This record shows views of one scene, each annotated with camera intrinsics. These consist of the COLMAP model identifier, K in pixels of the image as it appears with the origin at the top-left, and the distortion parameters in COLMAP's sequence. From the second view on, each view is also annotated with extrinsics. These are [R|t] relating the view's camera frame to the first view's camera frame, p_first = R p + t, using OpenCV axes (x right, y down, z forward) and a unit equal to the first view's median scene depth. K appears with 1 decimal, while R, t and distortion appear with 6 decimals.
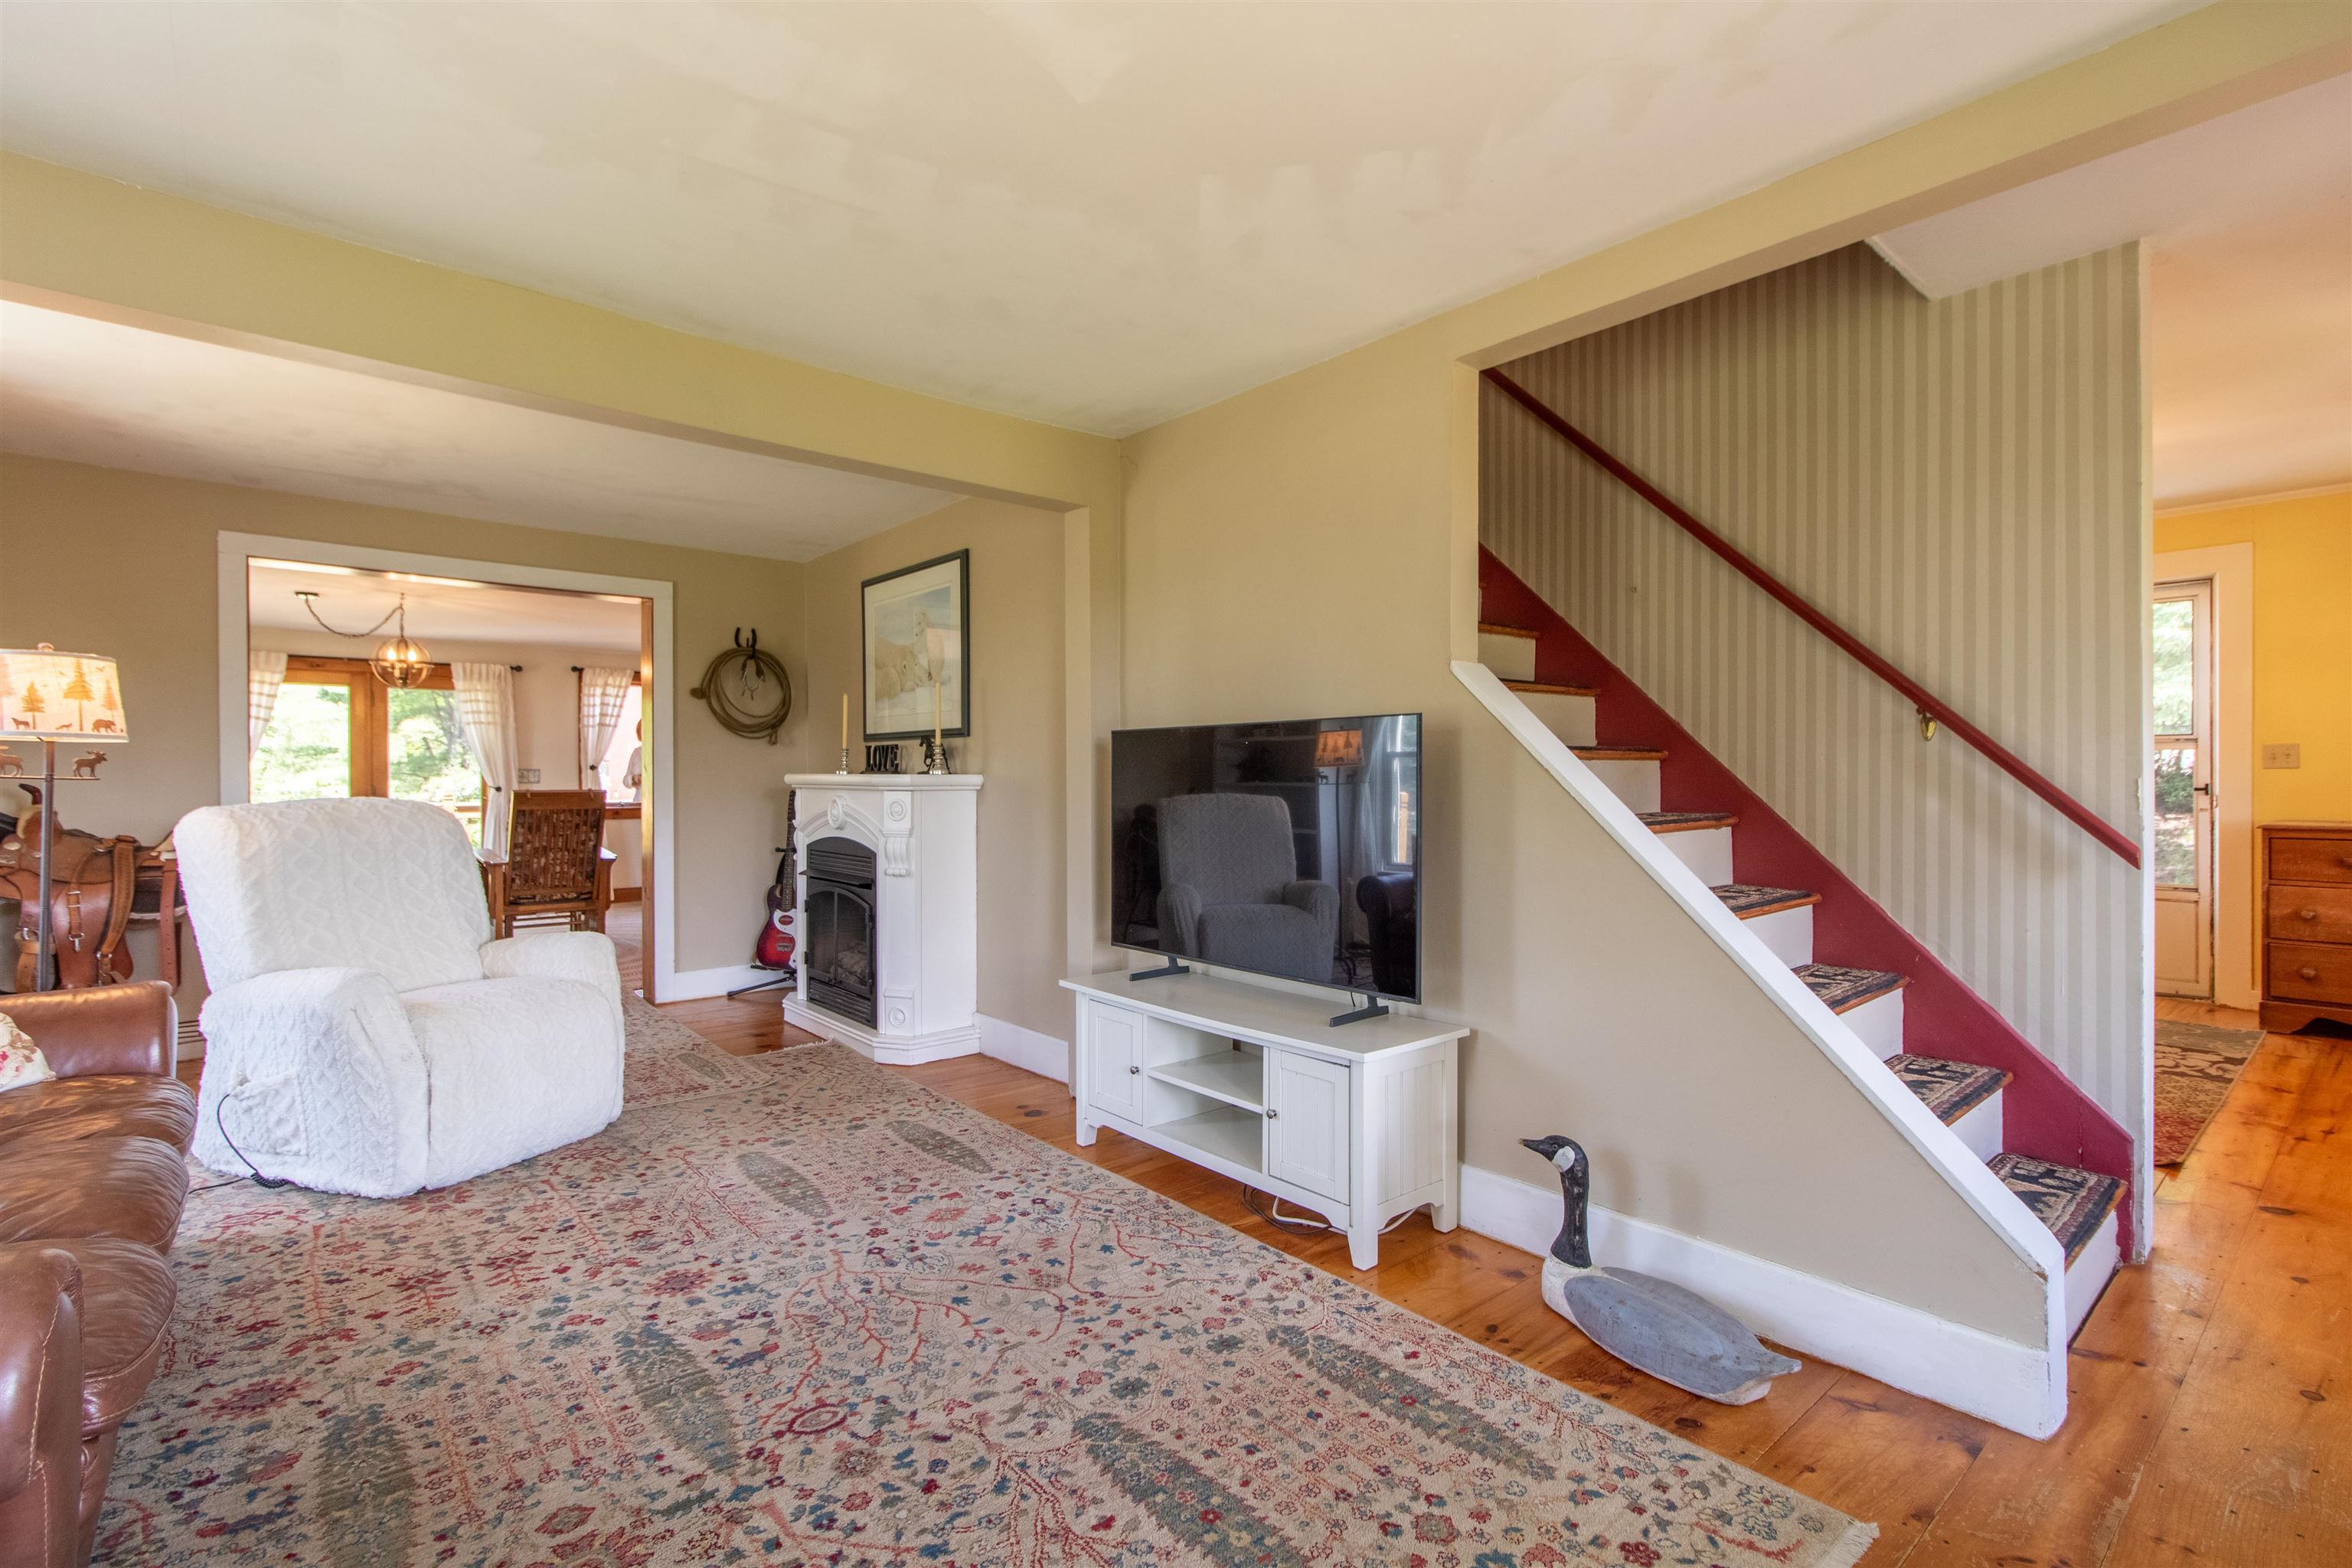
lens RADIAL K [[1097.6, 0, 1201.0], [0, 1097.6, 802.2], [0, 0, 1]] dist [0.003411, 0.002351]
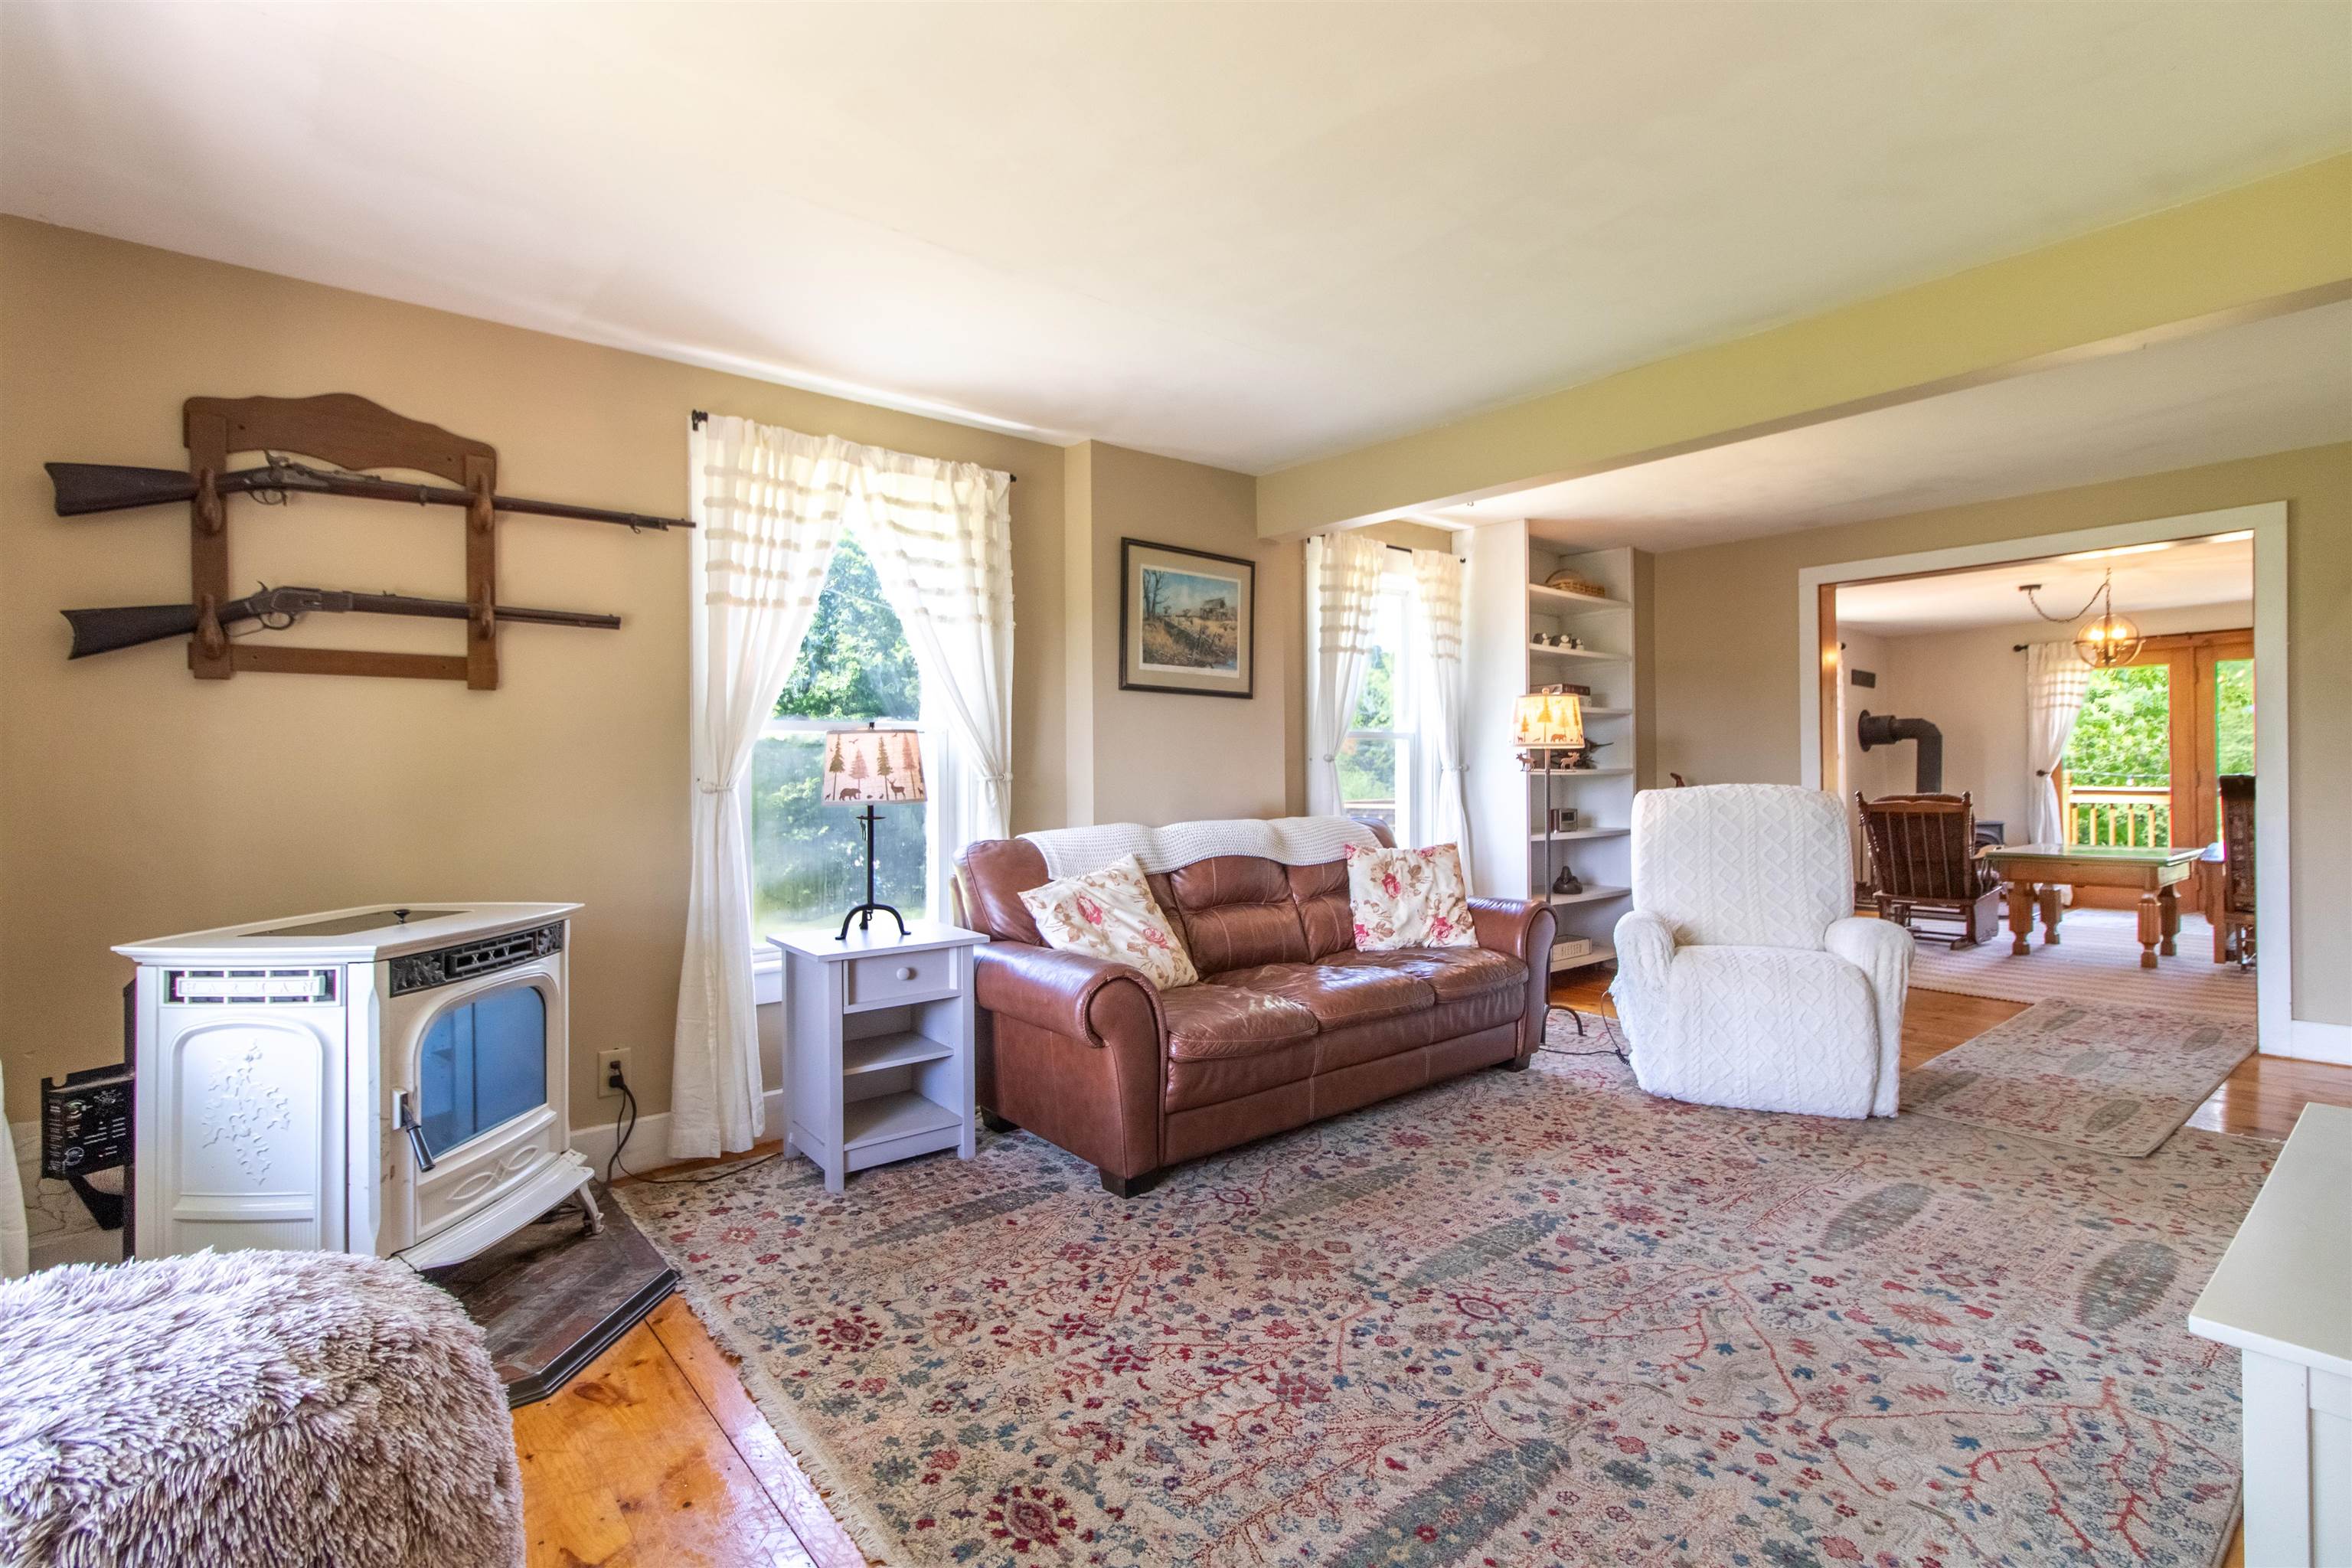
lens RADIAL K [[1097.6, 0, 1155.8], [0, 1097.6, 823.1], [0, 0, 1]] dist [0.003411, 0.002351]
pose [[-0.035789, 0.046738, -0.998266, 0.683099], [-0.011828, 0.998816, 0.047188, -0.015298], [0.999289, 0.013497, -0.035193, 0.560097]]
